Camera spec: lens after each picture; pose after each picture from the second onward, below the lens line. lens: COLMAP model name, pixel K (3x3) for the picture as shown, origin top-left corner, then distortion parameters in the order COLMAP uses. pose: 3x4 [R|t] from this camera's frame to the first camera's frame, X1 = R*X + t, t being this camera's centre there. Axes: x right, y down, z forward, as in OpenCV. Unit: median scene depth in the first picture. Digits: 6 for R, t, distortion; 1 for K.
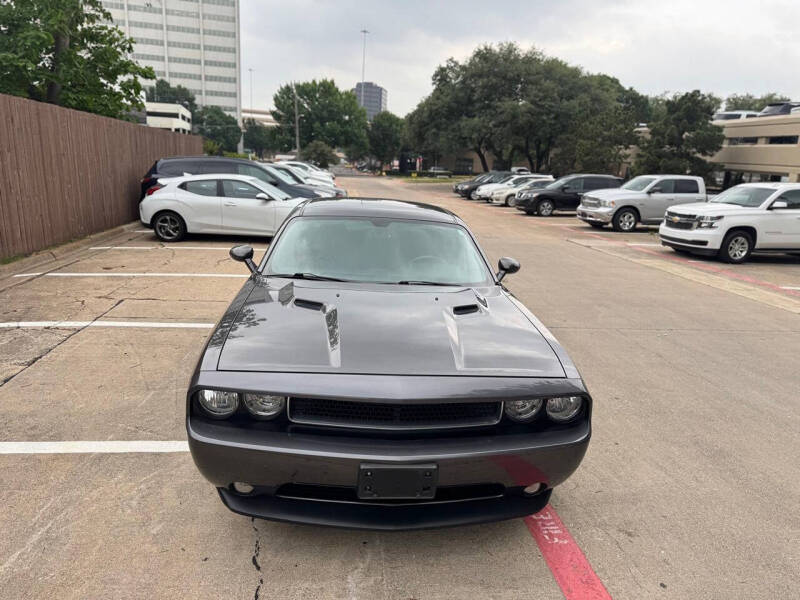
lens RADIAL K [[567.2, 0, 400.0], [0, 567.2, 300.0], [0, 0, 1]] dist [0.010346, -0.003751]
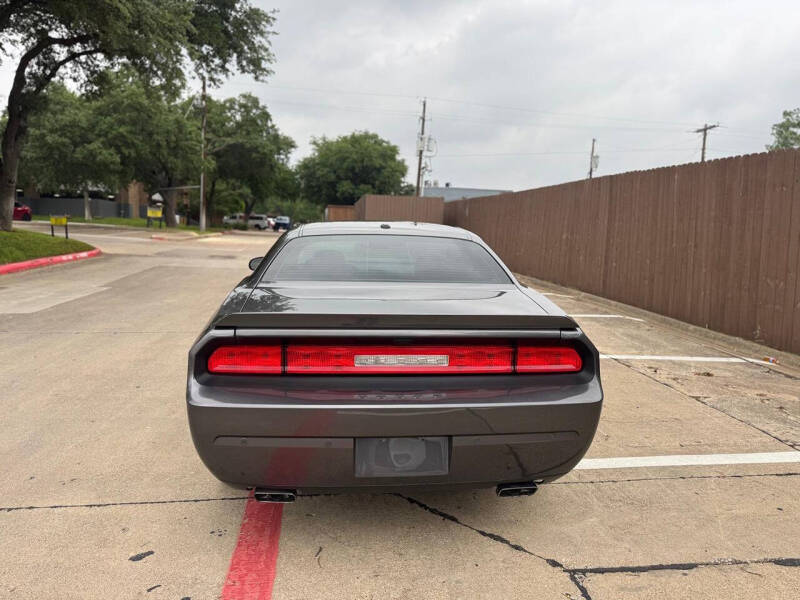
lens RADIAL K [[562.1, 0, 403.5], [0, 562.1, 304.3], [0, 0, 1]] dist [0.052168, -0.066630]
pose [[-0.996567, -0.080993, -0.017172, -0.018269], [-0.081700, 0.928419, 0.362442, -0.093484], [-0.013412, 0.362600, -0.931848, 0.460607]]
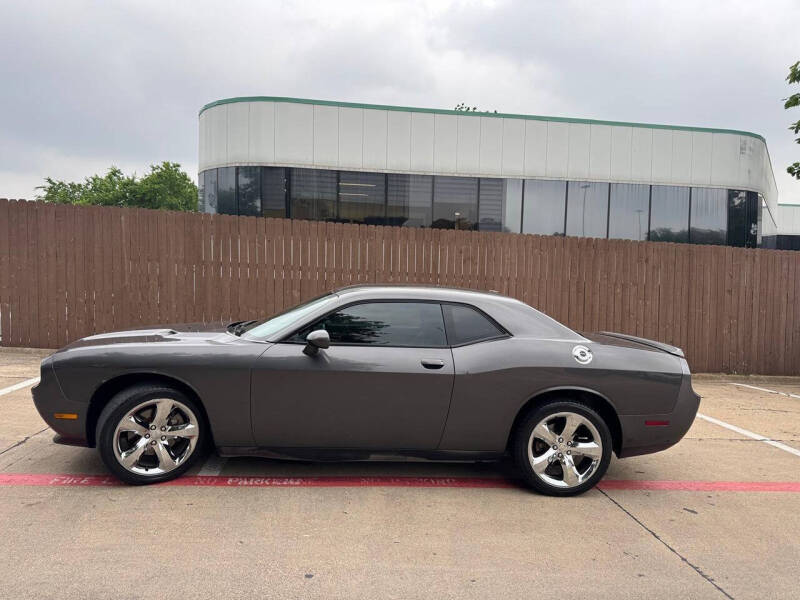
lens RADIAL K [[558.4, 0, 405.5], [0, 558.4, 299.2], [0, 0, 1]] dist [0.088986, -0.134383]
pose [[-0.008781, -0.024227, -0.999668, 0.239568], [-0.277009, 0.960641, -0.020848, -0.030728], [0.960827, 0.276734, -0.015146, 0.247026]]
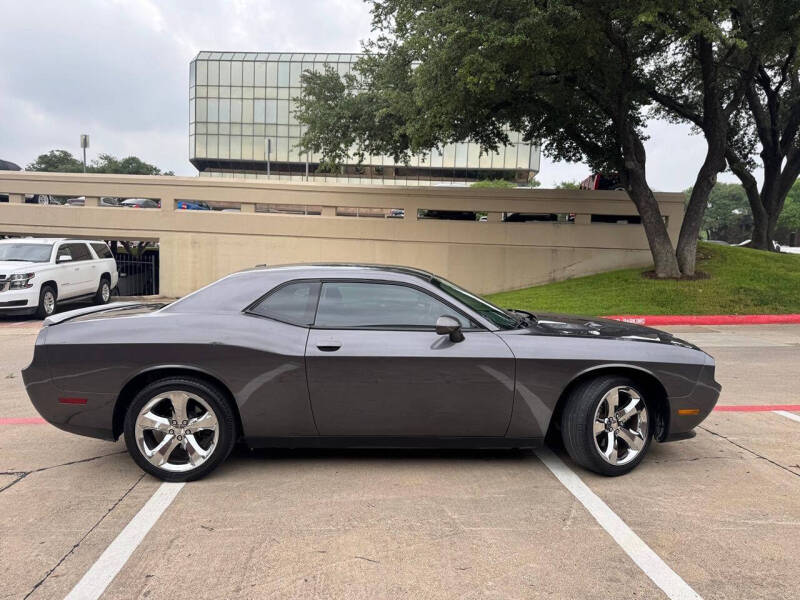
lens RADIAL K [[562.1, 0, 403.5], [0, 562.1, 304.3], [0, 0, 1]] dist [0.052168, -0.066630]
pose [[0.044345, -0.138522, 0.989366, -0.245923], [0.219926, 0.967399, 0.125589, -0.050823], [-0.974508, 0.212018, 0.073364, 0.208900]]
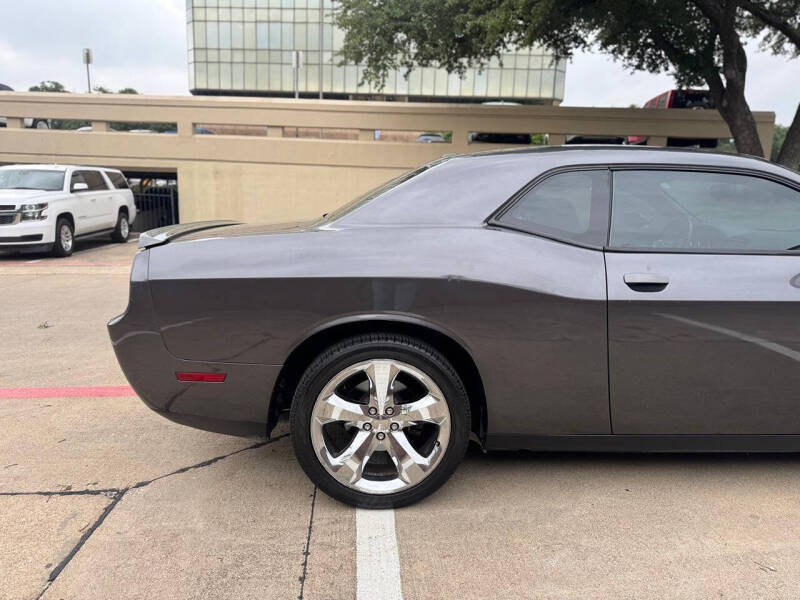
lens RADIAL K [[568.0, 0, 400.0], [0, 568.0, 300.0], [0, 0, 1]] dist [0.050388, -0.065134]
pose [[0.050435, -0.231004, 0.971645, -0.169453], [0.224152, 0.950681, 0.214385, -0.049424], [-0.973248, 0.206984, 0.099728, 0.286437]]
